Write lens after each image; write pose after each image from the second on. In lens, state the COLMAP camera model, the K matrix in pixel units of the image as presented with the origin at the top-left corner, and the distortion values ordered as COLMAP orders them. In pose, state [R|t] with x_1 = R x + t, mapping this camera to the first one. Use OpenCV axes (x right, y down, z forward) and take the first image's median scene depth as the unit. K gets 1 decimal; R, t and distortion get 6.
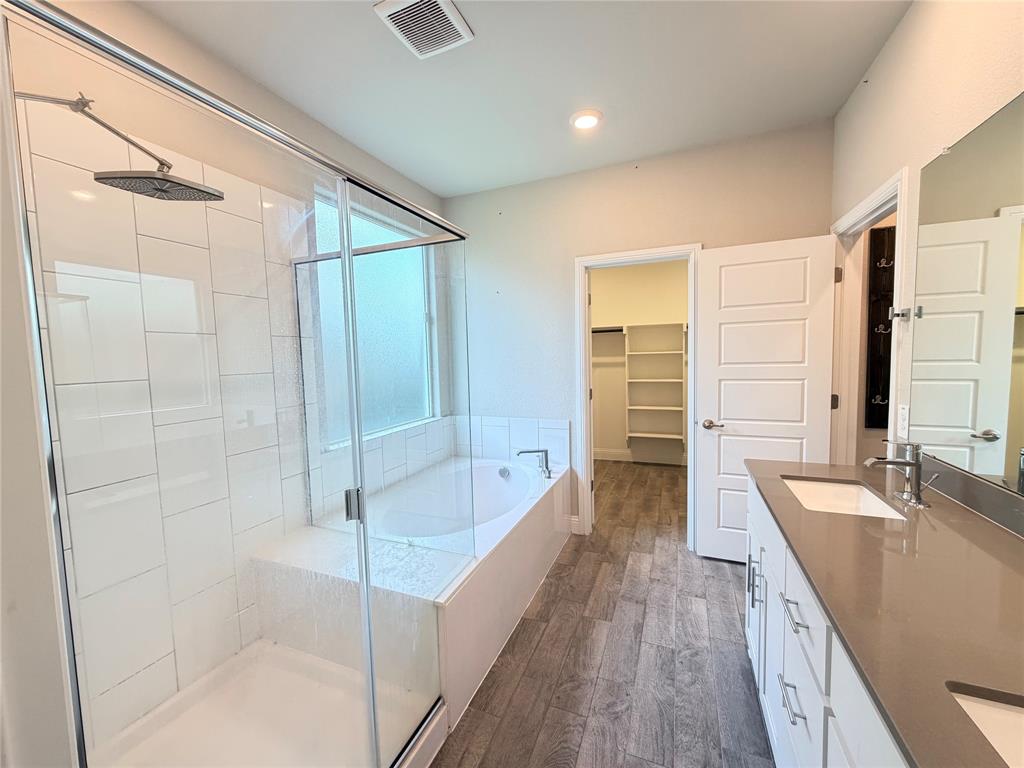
lens RADIAL K [[408.7, 0, 512.0], [0, 408.7, 384.0], [0, 0, 1]] dist [-0.000946, 0.000055]
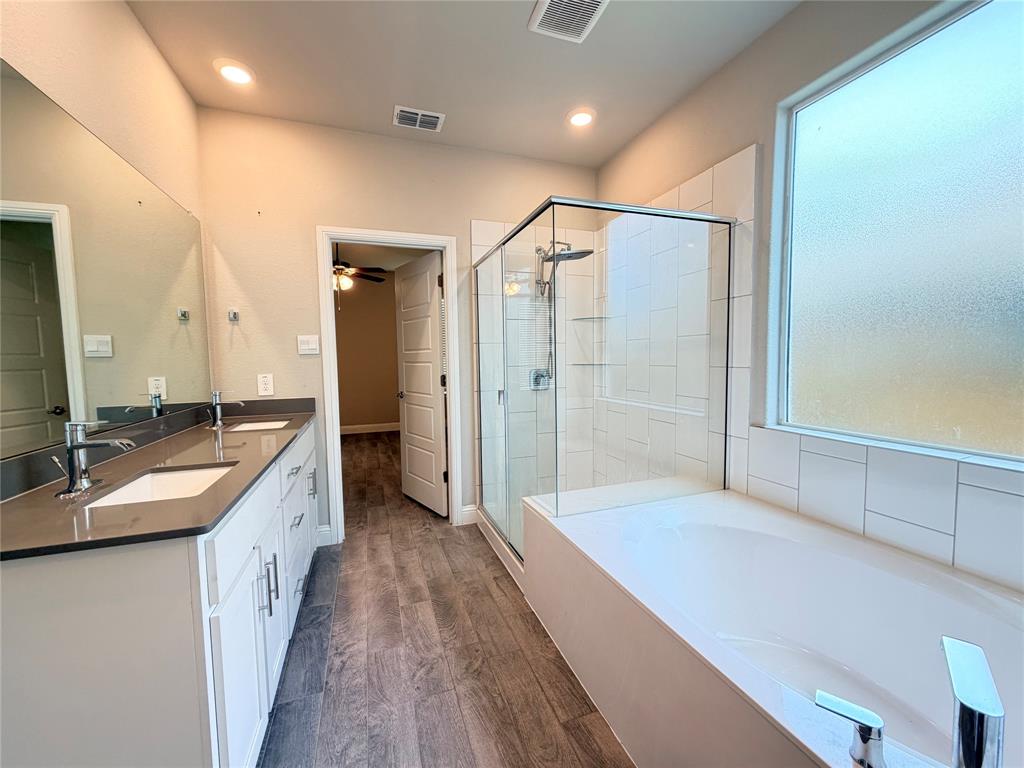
lens RADIAL K [[408.7, 0, 512.0], [0, 408.7, 384.0], [0, 0, 1]] dist [-0.000946, 0.000055]
pose [[-0.742308, 0.085697, -0.664556, 0.667535], [-0.009450, 0.990350, 0.138264, -0.049779], [0.669992, 0.108914, -0.734335, 1.713872]]
